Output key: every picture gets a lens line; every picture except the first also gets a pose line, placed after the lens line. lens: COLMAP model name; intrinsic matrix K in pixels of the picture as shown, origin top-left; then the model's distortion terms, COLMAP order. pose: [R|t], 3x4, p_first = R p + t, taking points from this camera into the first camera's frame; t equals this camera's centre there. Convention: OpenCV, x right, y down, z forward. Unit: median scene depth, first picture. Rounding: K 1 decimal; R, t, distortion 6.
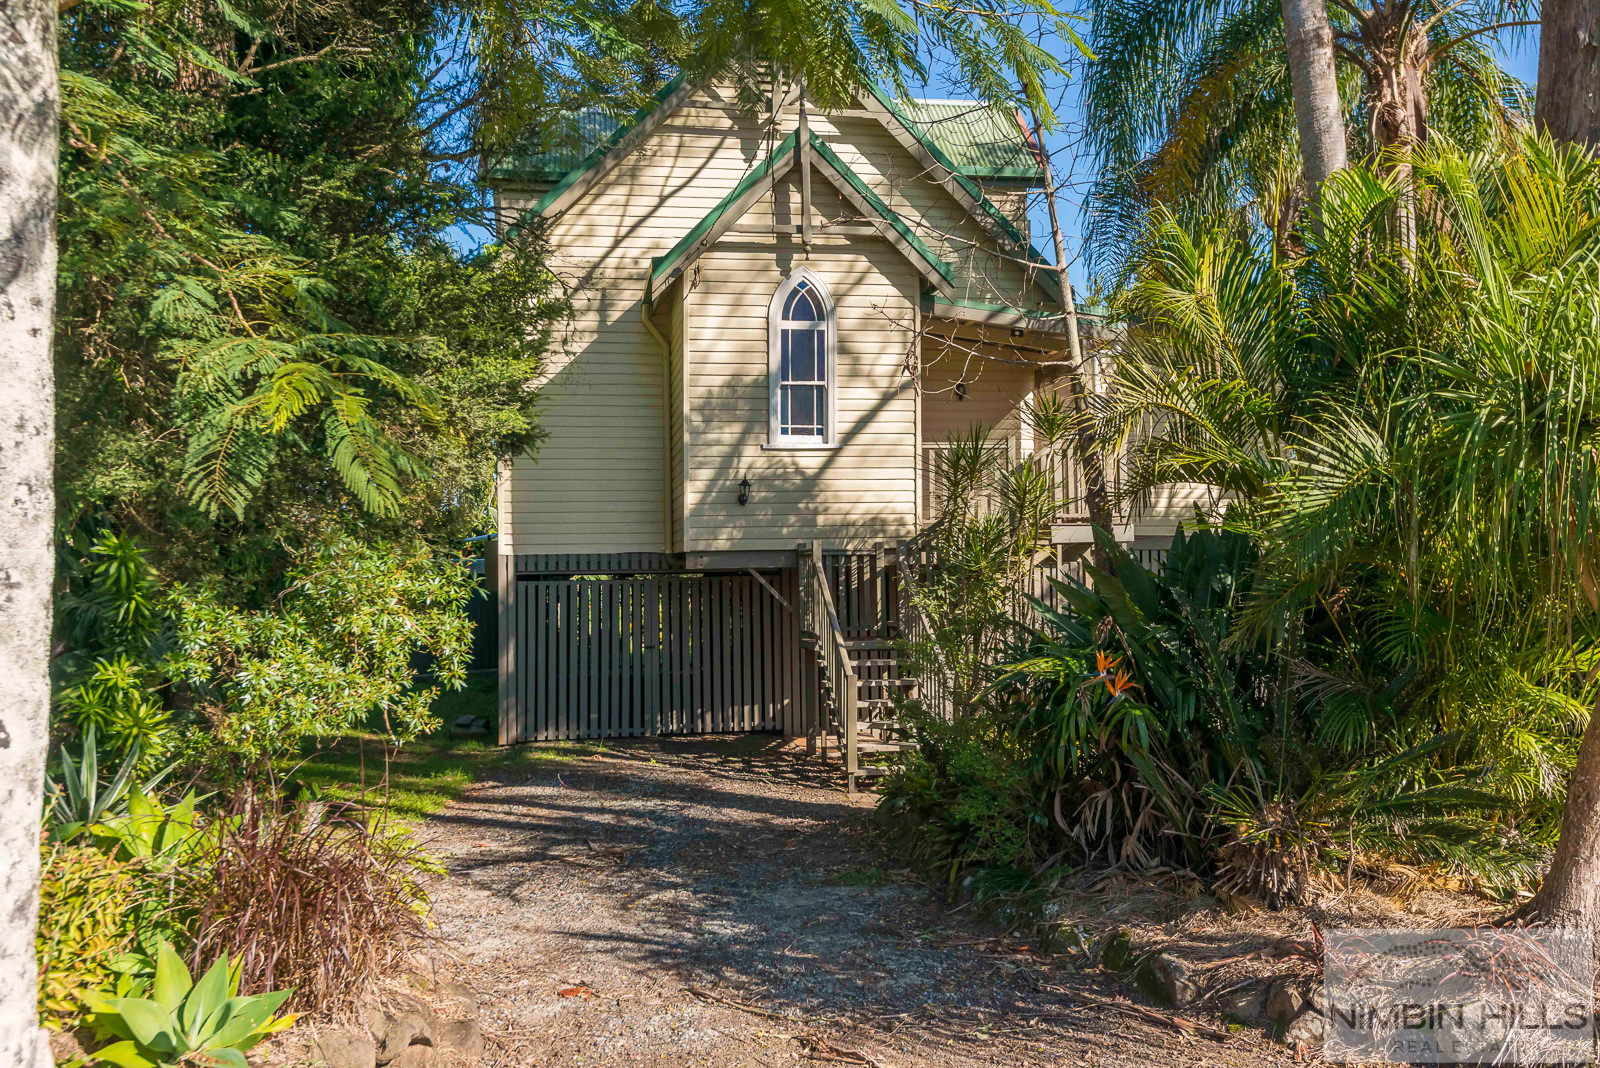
lens RADIAL K [[1282.9, 0, 802.2], [0, 1282.9, 534.4], [0, 0, 1]] dist [-0.010801, 0.000528]
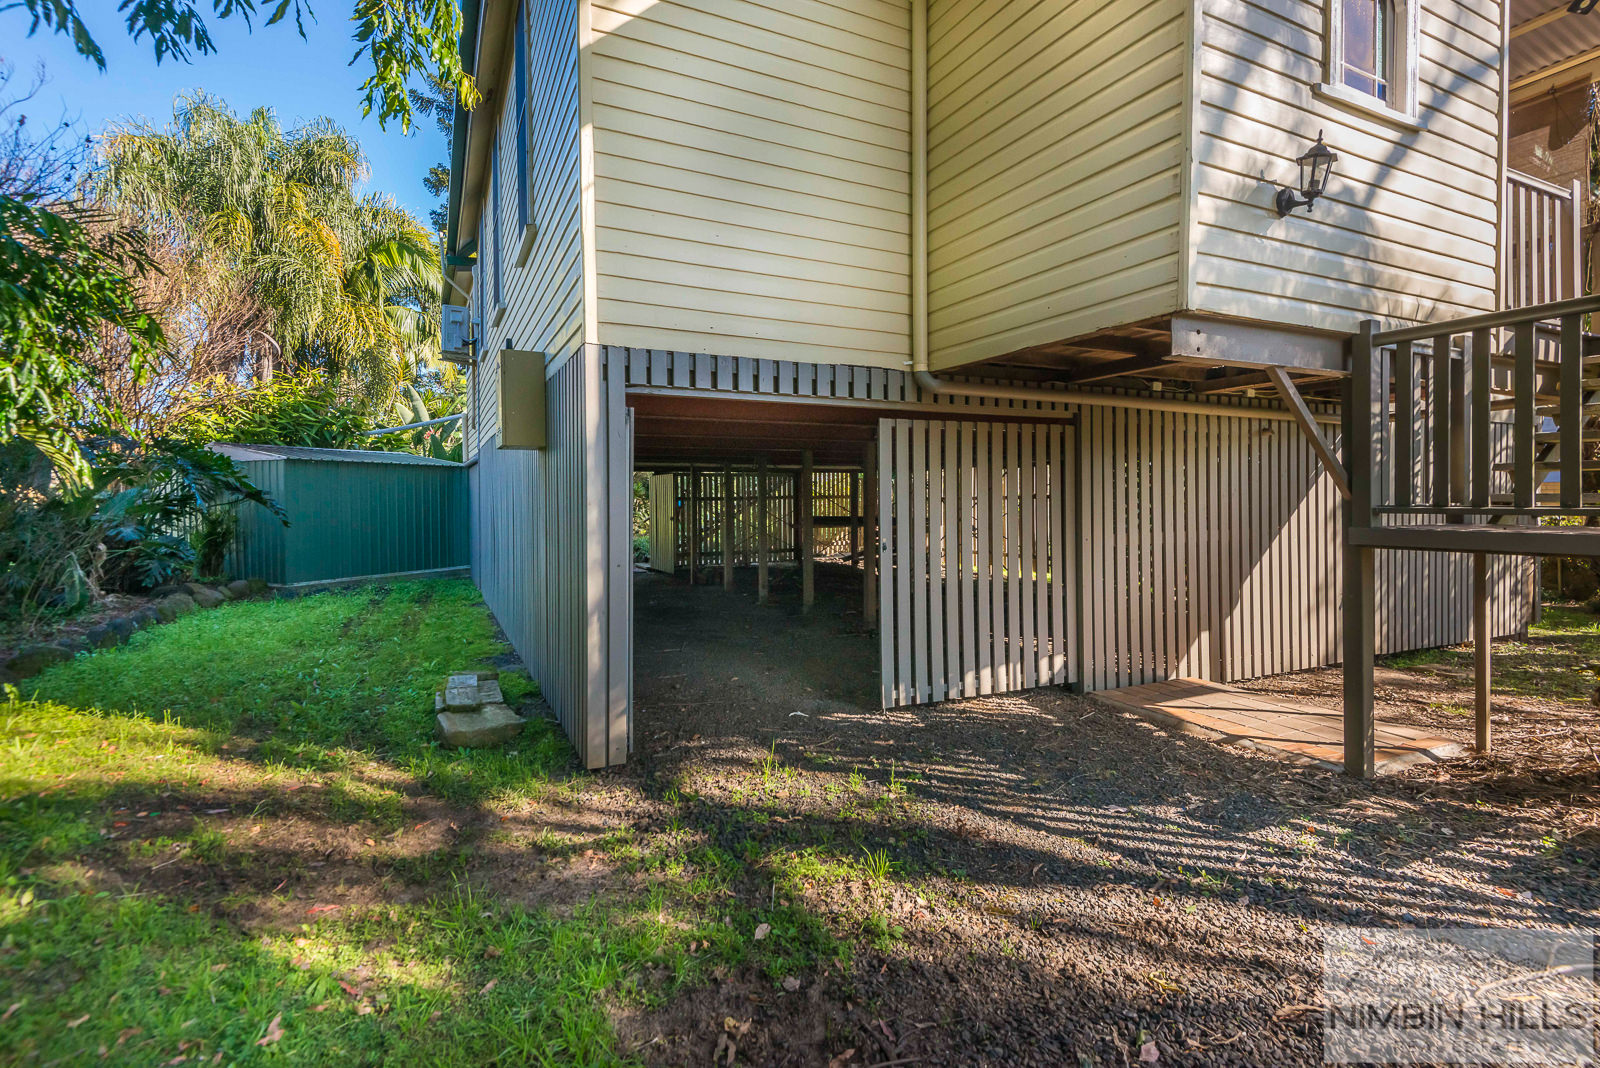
lens RADIAL K [[733.8, 0, 863.9], [0, 733.8, 530.9], [0, 0, 1]] dist [-0.000481, -0.000452]
pose [[0.927535, 0.000875, 0.373734, -0.245699], [-0.029838, 0.996979, 0.071717, 0.060816], [-0.372542, -0.077672, 0.924759, 0.739130]]
